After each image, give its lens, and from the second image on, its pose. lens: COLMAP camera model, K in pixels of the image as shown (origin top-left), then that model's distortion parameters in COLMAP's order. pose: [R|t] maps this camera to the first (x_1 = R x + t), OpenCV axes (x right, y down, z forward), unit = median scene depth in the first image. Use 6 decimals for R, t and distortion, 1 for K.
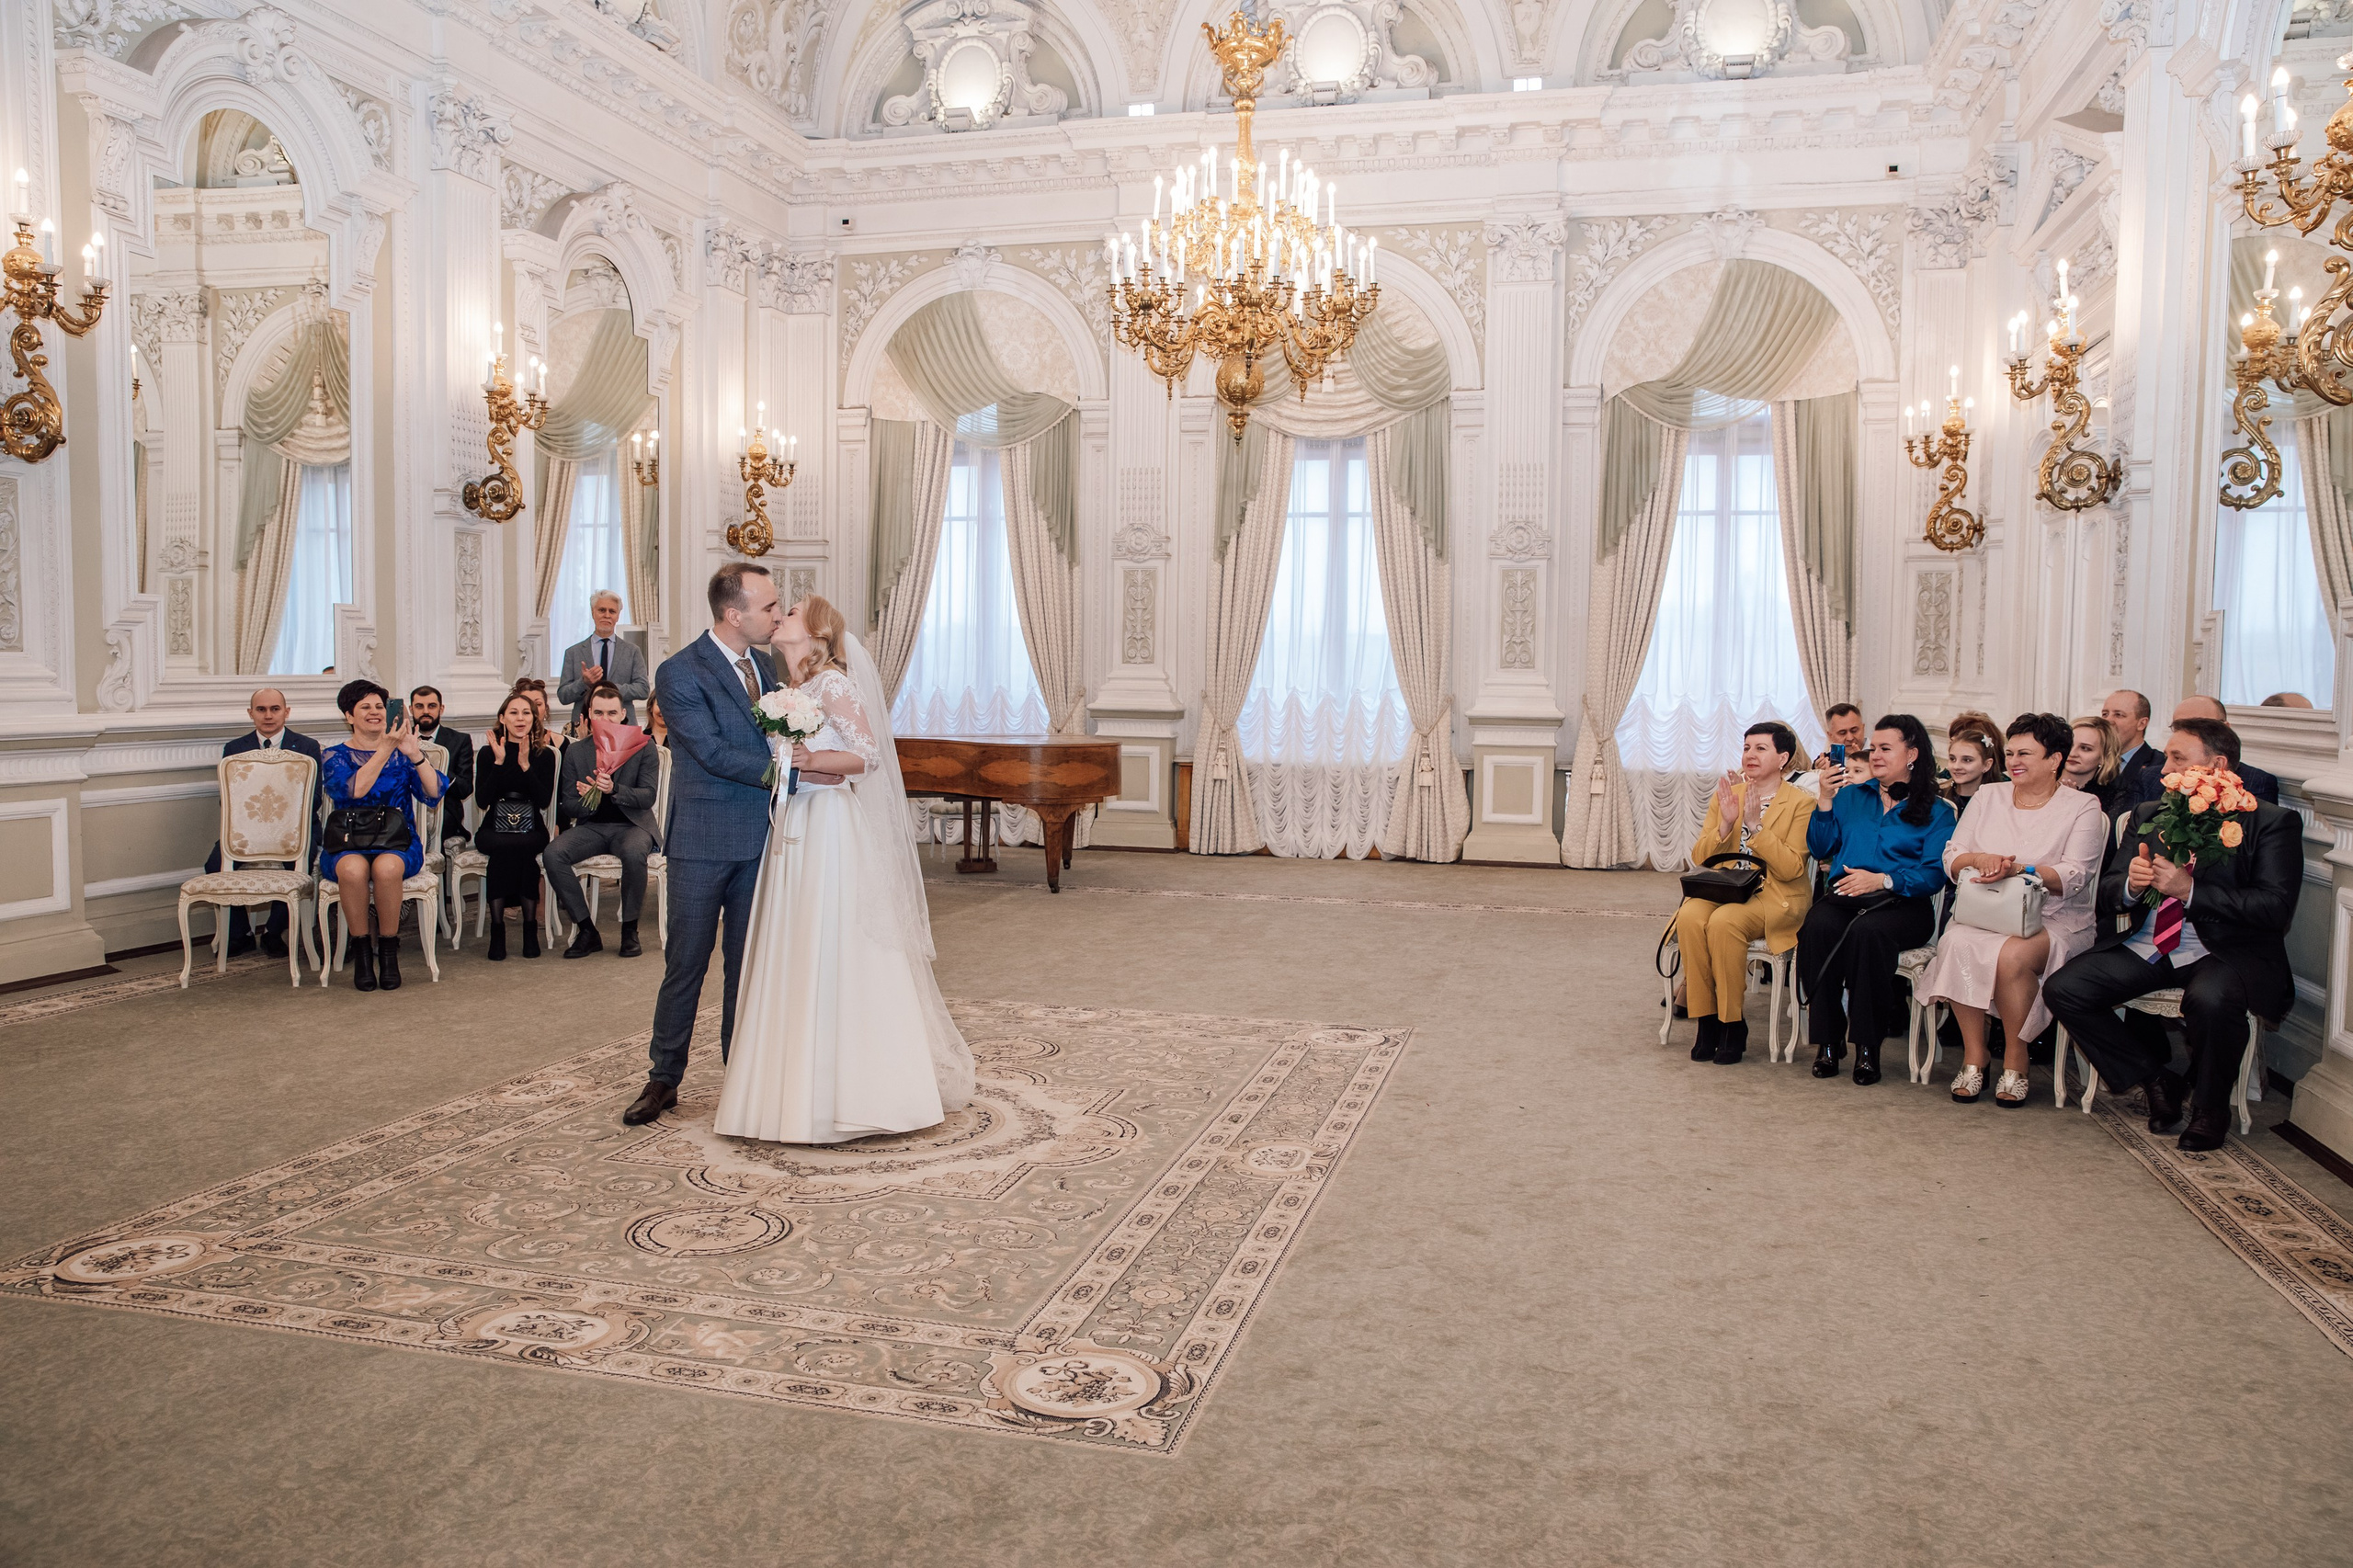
lens RADIAL K [[1700.1, 0, 1176.5], [0, 1700.1, 784.0], [0, 0, 1]] dist [-0.099183, 0.098343]
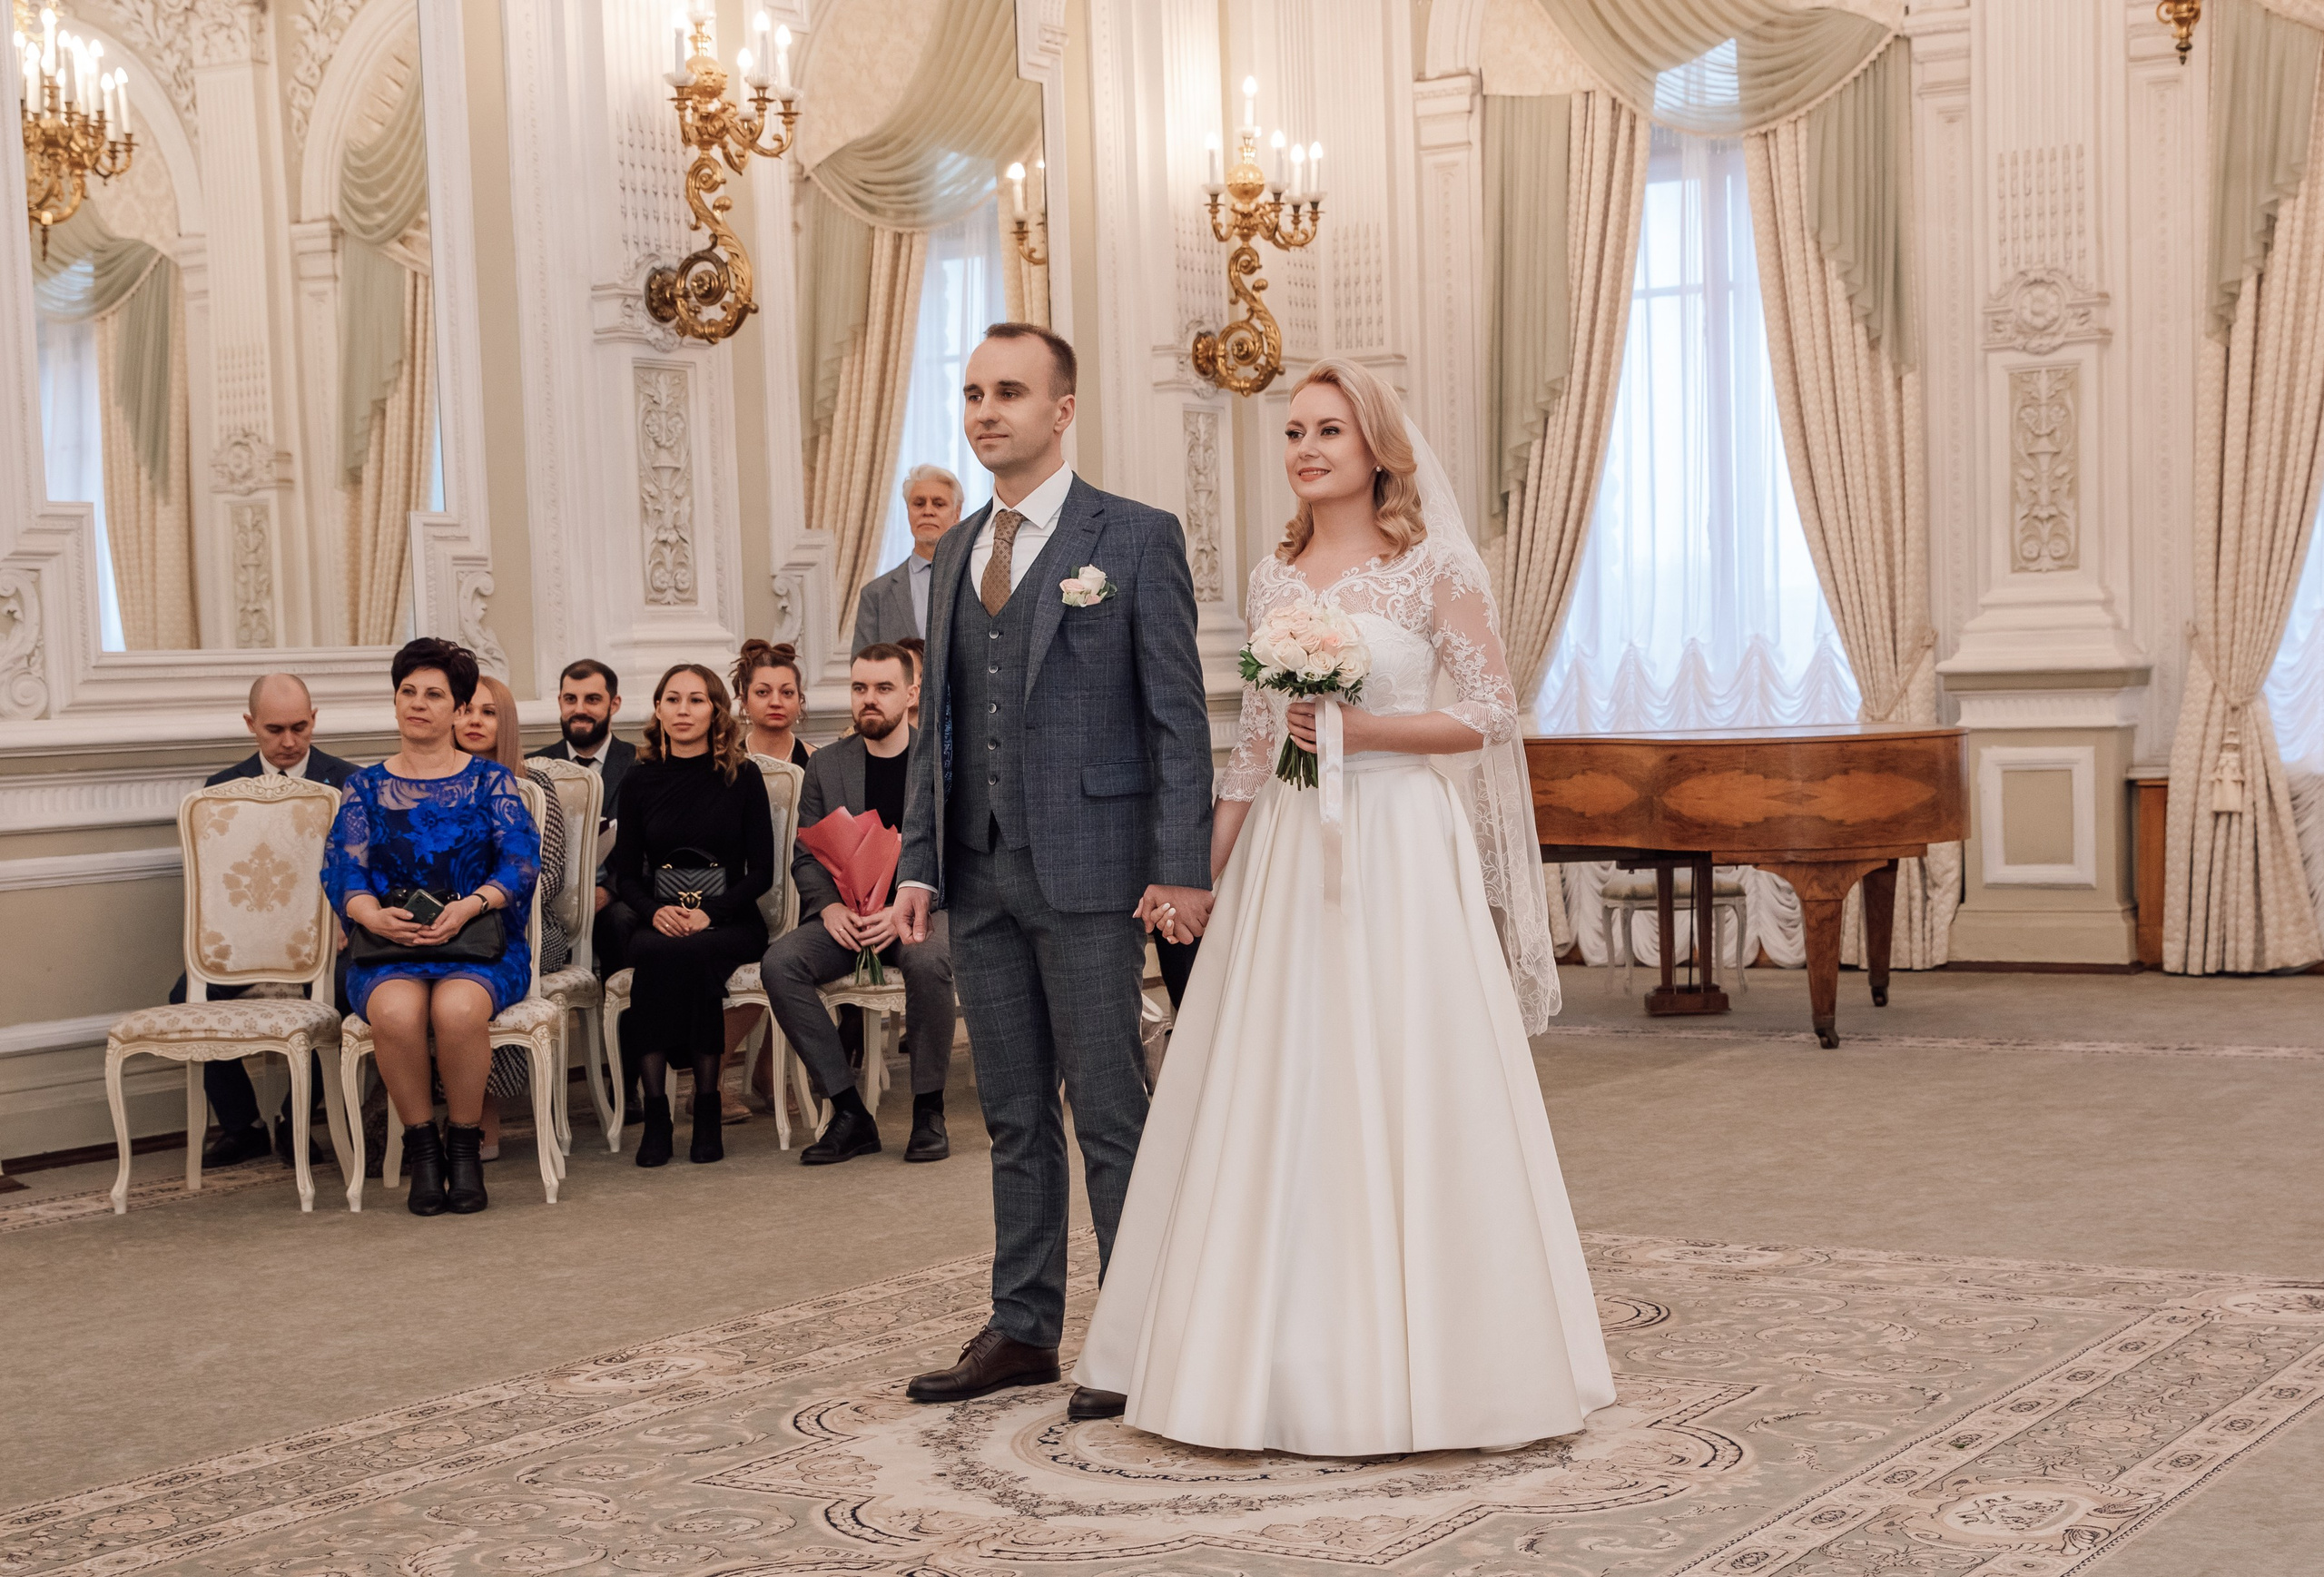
lens RADIAL K [[3550.9, 0, 1249.9], [0, 3550.9, 972.3], [0, 0, 1]] dist [-0.001764, 0.158226]
pose [[0.954308, -0.019110, -0.298213, 0.077219], [0.024930, 0.999566, 0.015725, 0.024869], [0.297783, -0.022441, 0.954370, -0.002280]]
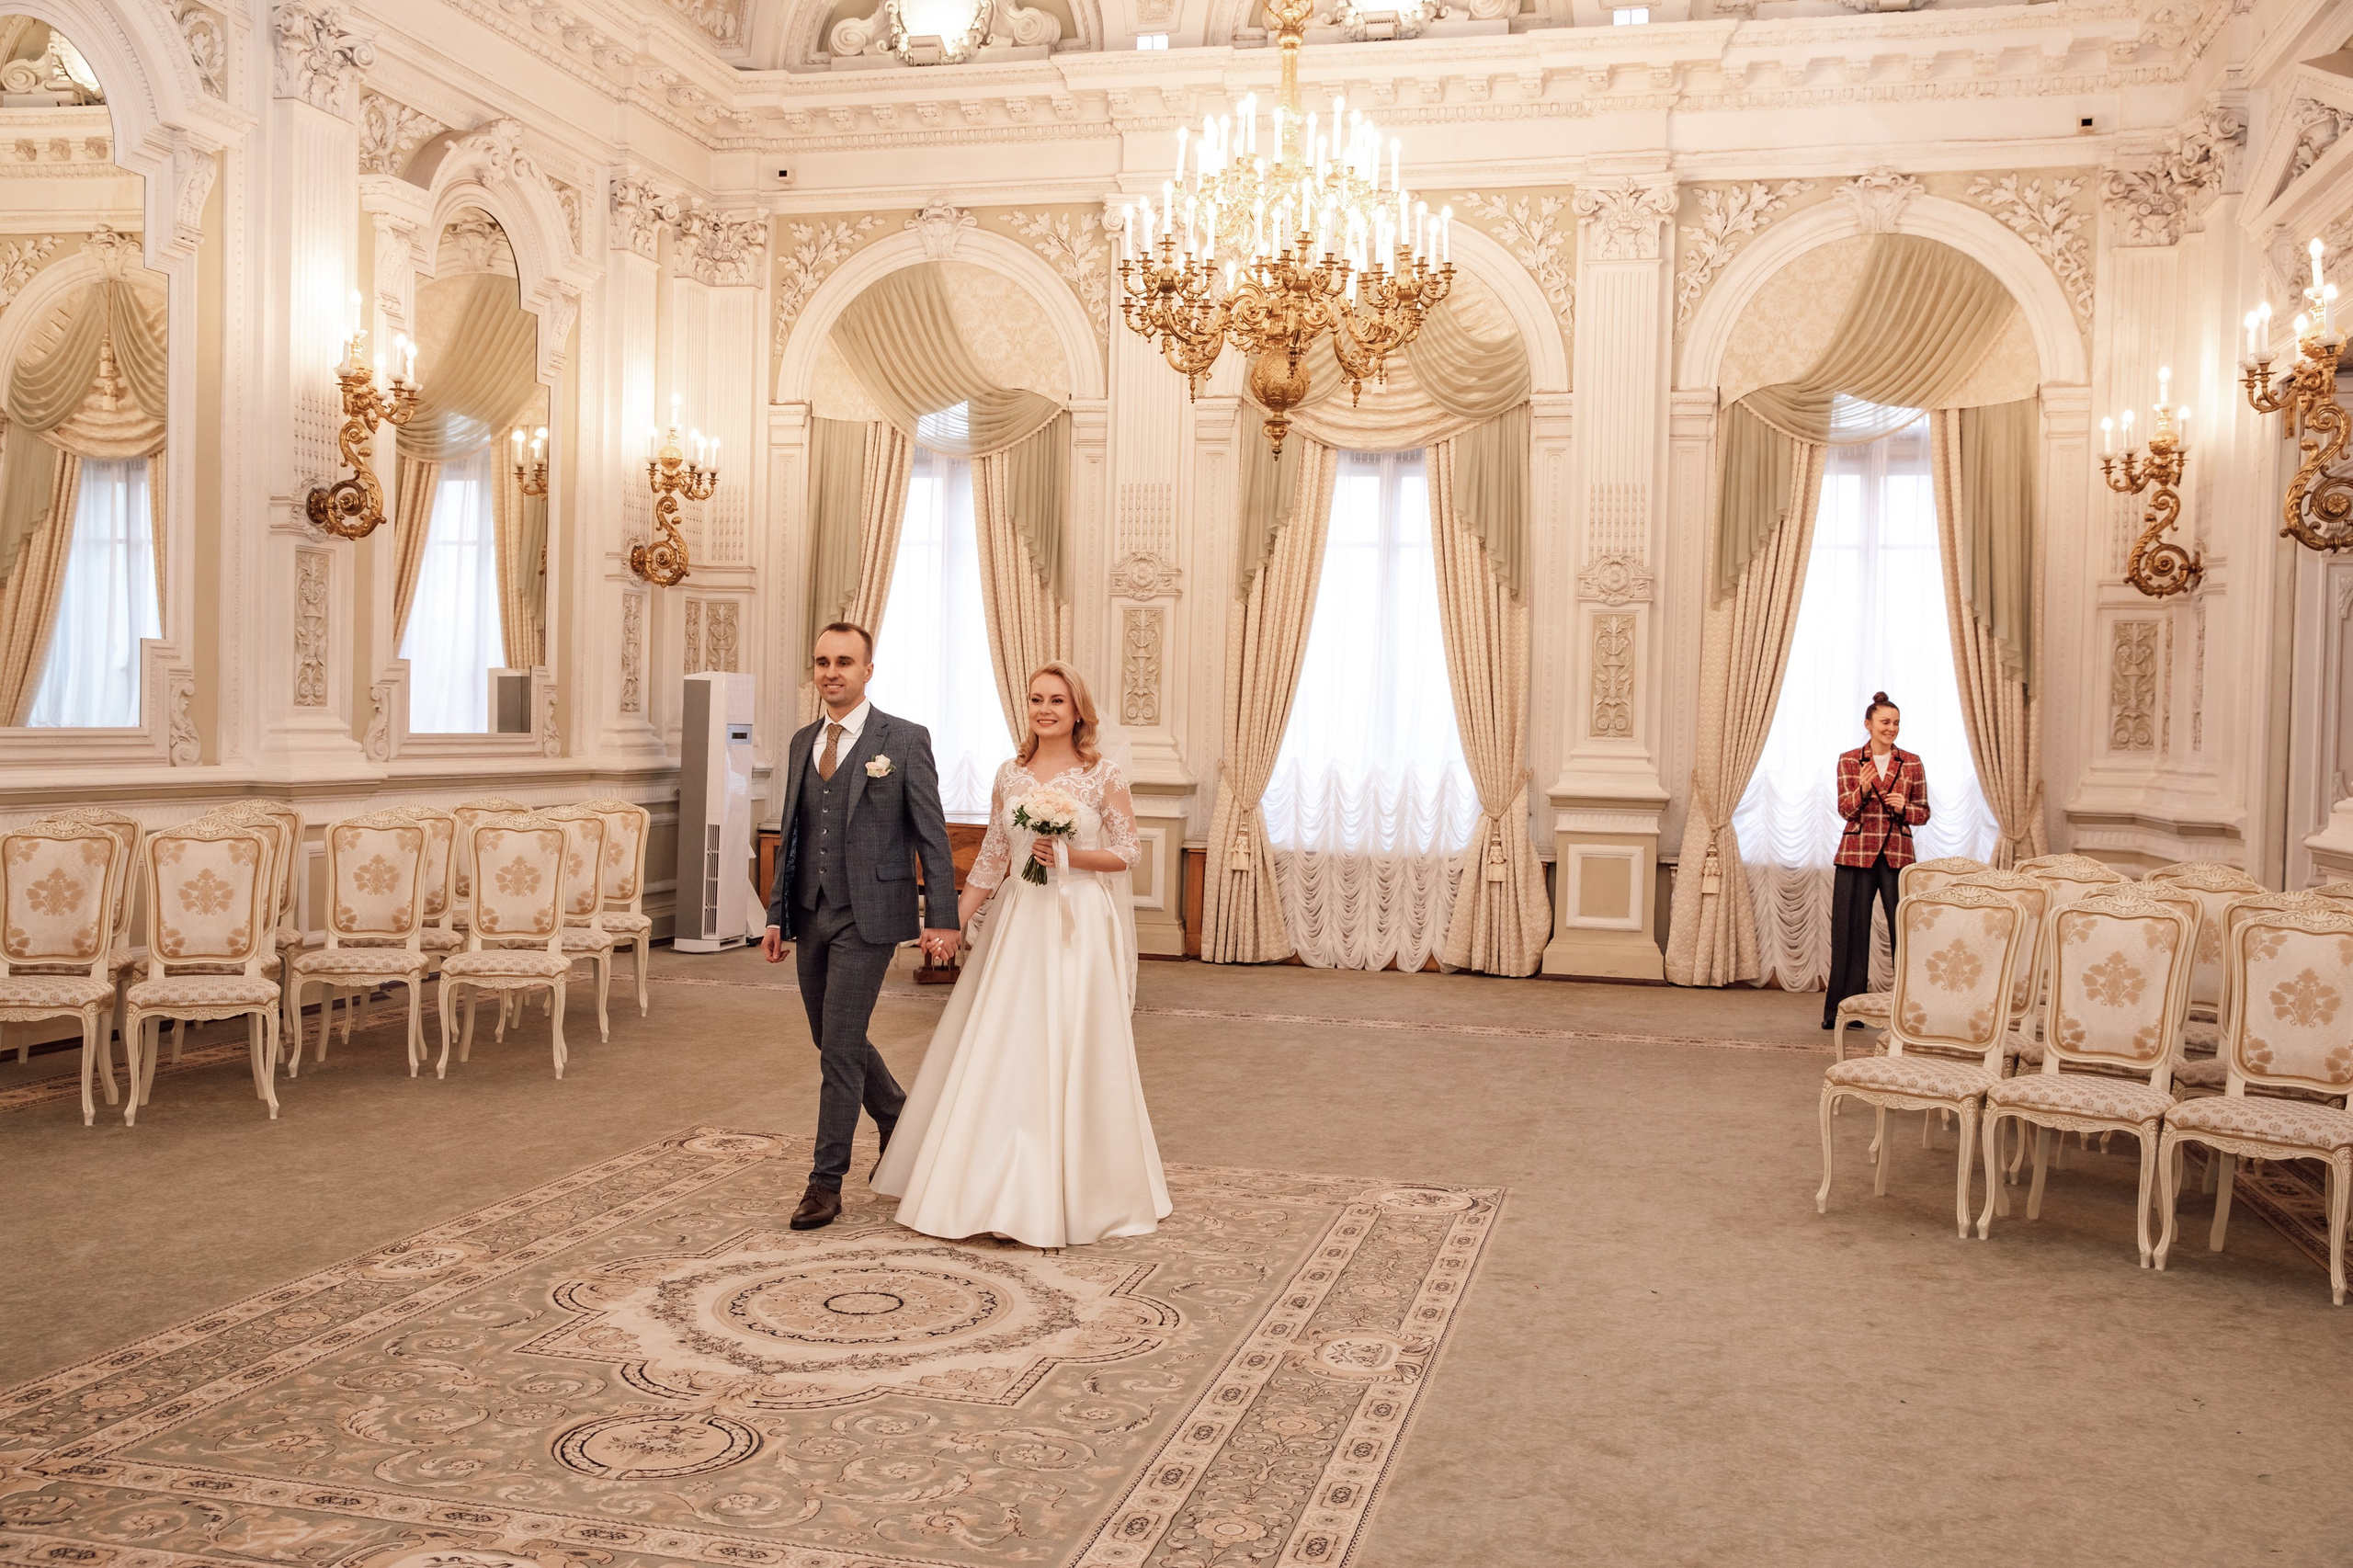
lens RADIAL K [[2115.8, 0, 1176.5], [0, 2115.8, 784.0], [0, 0, 1]] dist [-0.046308, 0.113582]
pose [[0.999882, 0.011649, 0.009987, -0.019759], [-0.011239, 0.999131, -0.040124, -0.003838], [-0.010445, 0.040007, 0.999145, -0.004638]]
